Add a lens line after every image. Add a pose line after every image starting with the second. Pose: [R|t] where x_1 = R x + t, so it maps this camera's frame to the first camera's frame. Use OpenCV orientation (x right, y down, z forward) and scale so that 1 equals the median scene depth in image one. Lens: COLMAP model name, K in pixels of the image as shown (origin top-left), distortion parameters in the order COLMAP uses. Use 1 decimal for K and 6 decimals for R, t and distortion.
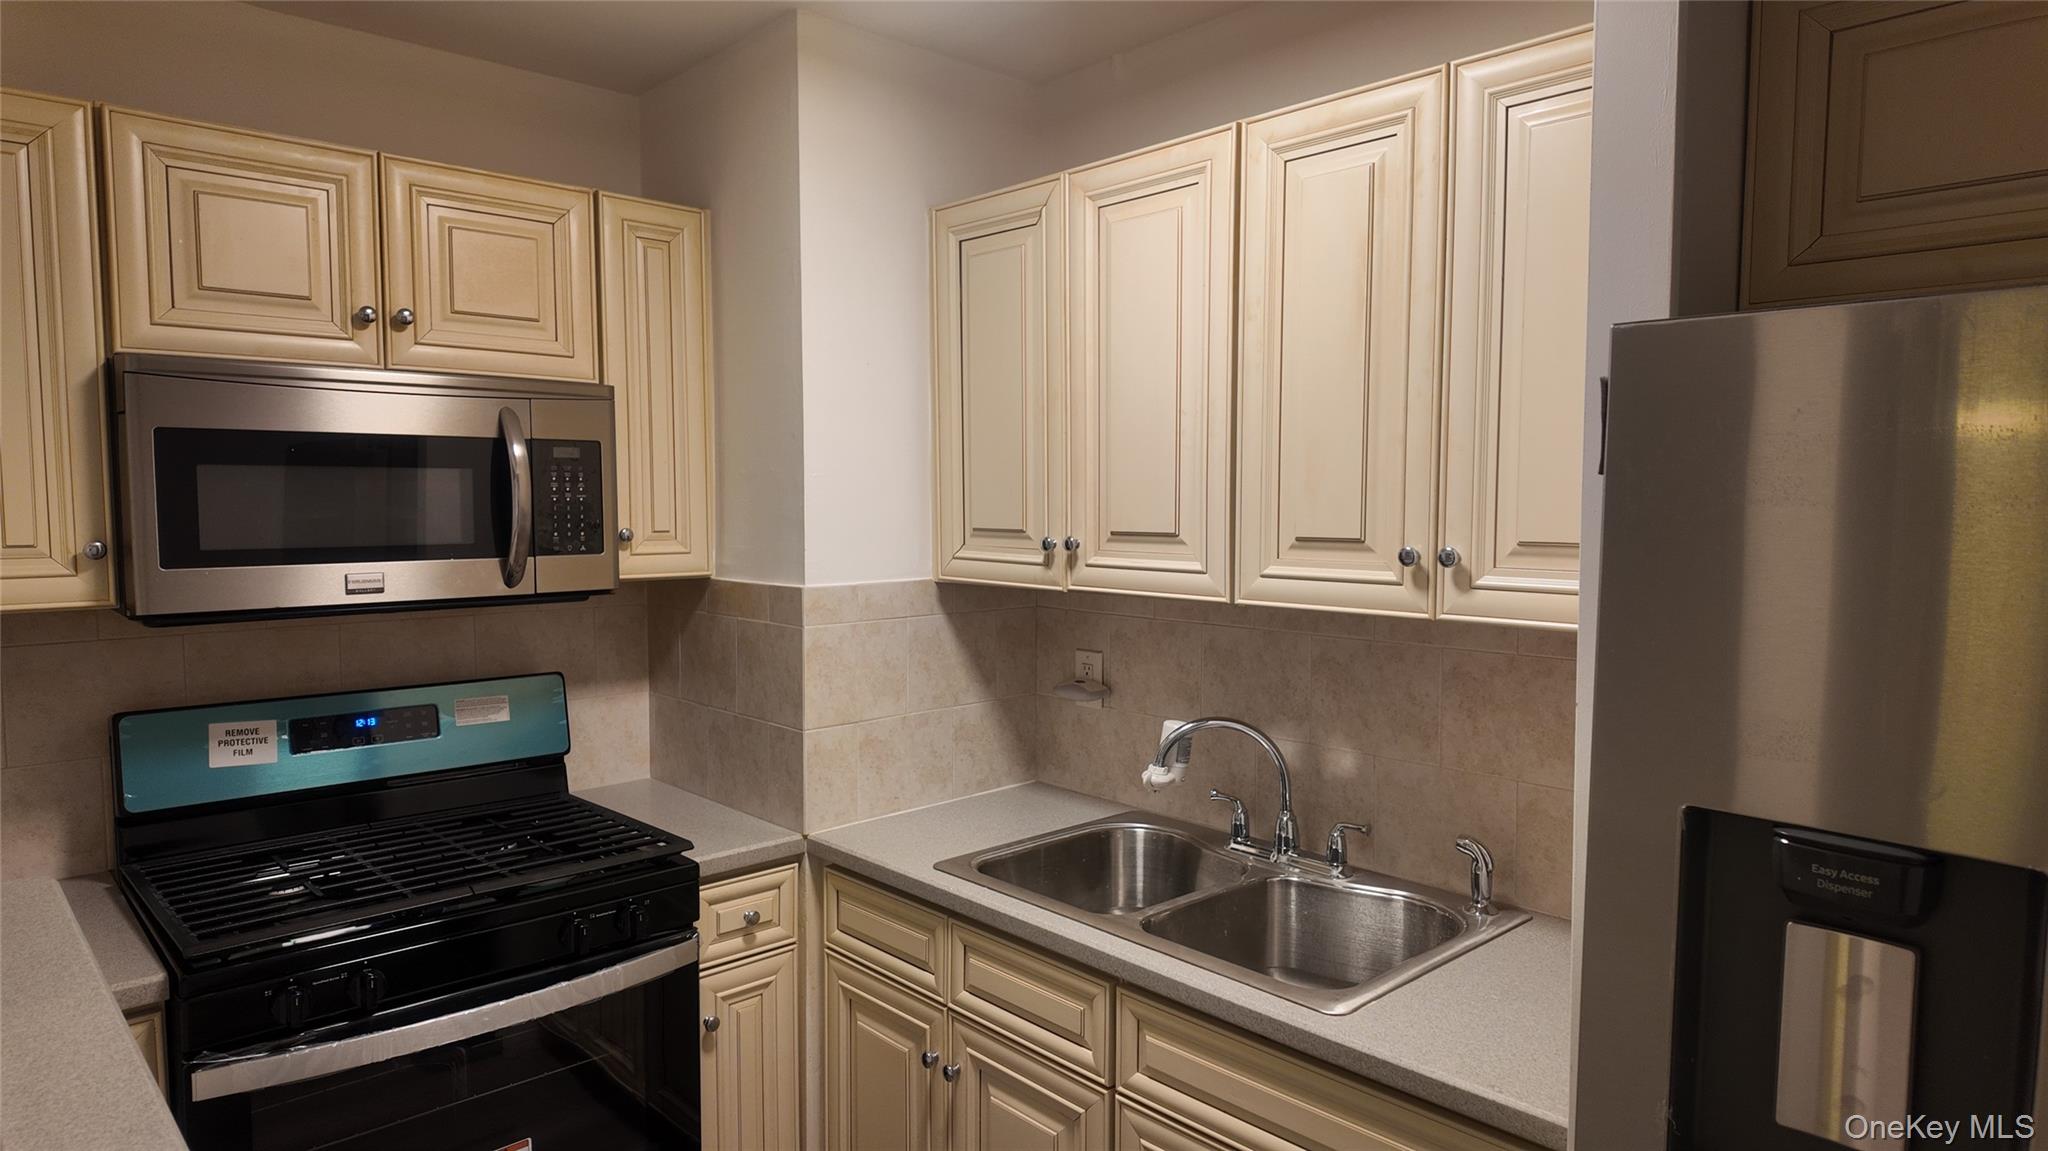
lens RADIAL K [[1198.4, 0, 1024.0], [0, 1198.4, 575.5], [0, 0, 1]] dist [0.135512, -0.167795]
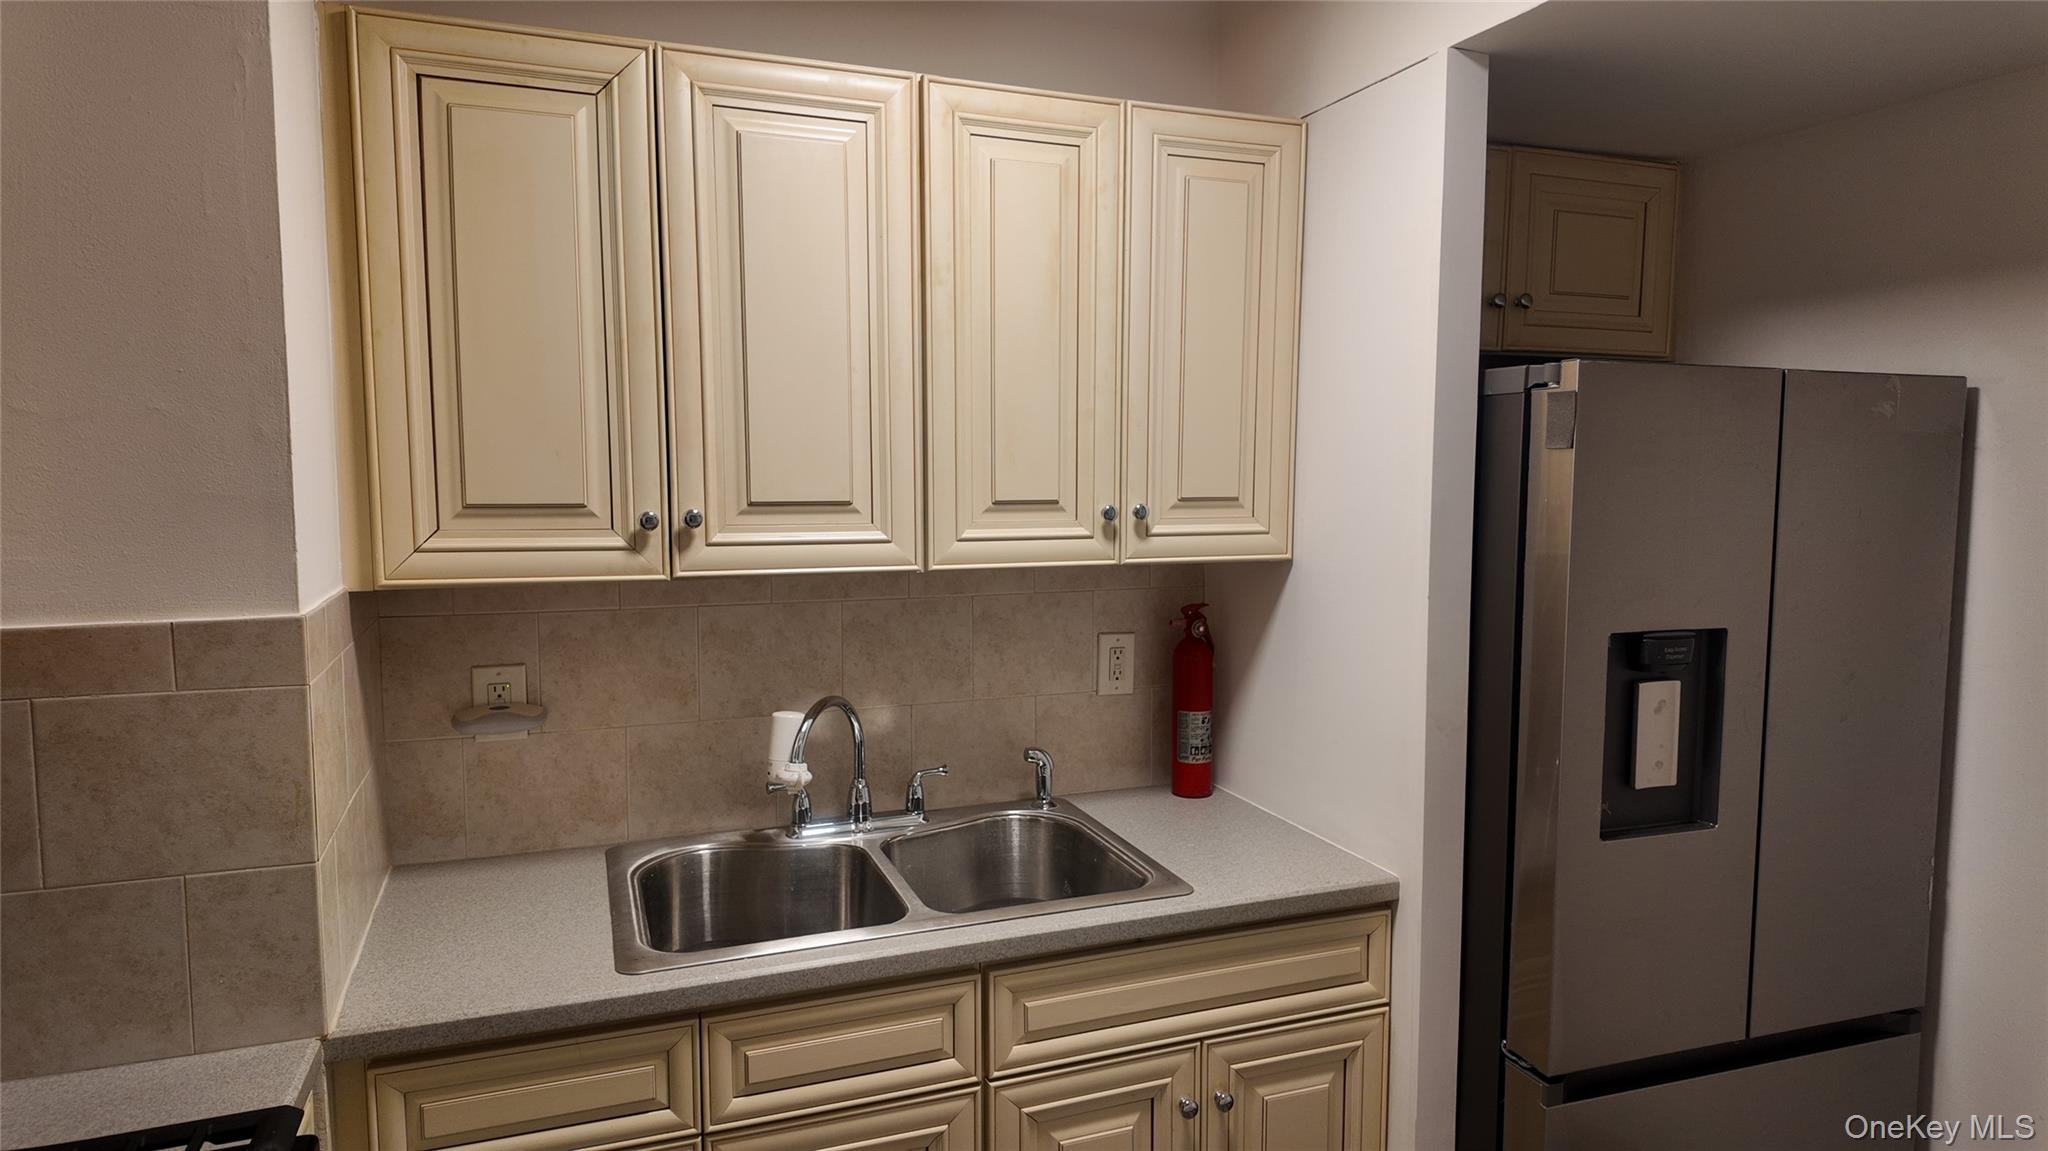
lens RADIAL K [[1198.4, 0, 1024.0], [0, 1198.4, 575.5], [0, 0, 1]] dist [0.135512, -0.167795]
pose [[0.380114, -0.084657, 0.921057, -0.663652], [0.059538, 0.995977, 0.066973, -0.031706], [-0.923022, 0.029380, 0.383625, 0.514758]]
